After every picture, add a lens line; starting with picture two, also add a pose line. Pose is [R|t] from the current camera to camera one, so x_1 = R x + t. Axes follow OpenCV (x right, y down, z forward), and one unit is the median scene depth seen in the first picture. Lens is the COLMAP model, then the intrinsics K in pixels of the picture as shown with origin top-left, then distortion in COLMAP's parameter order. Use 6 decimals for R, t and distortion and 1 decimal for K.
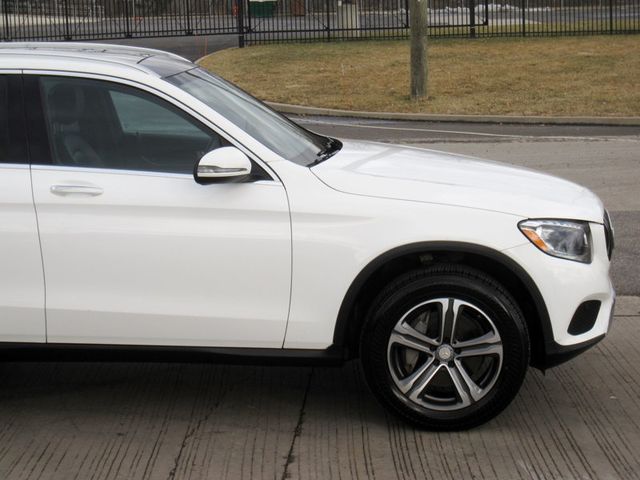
lens RADIAL K [[1584.3, 0, 317.7], [0, 1584.3, 240.7], [0, 0, 1]] dist [-0.102581, -0.218800]
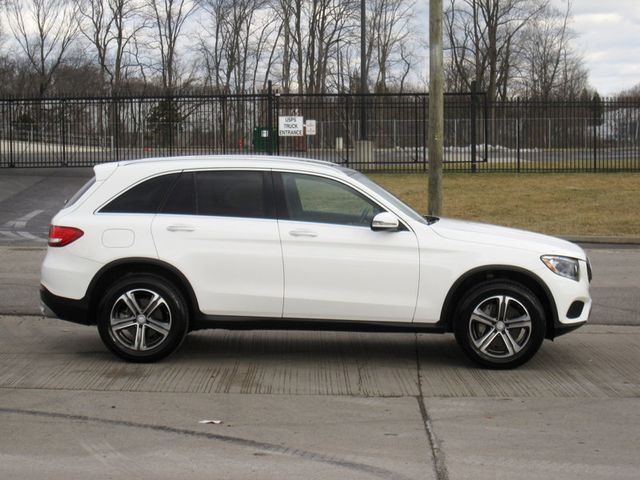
lens RADIAL K [[1503.1, 0, 320.9], [0, 1503.1, 239.4], [0, 0, 1]] dist [-0.111880, -0.179815]
pose [[0.999690, 0.024763, 0.002421, -0.135484], [-0.024478, 0.996273, -0.082706, 0.119613], [-0.004460, 0.082621, 0.996571, -0.754521]]
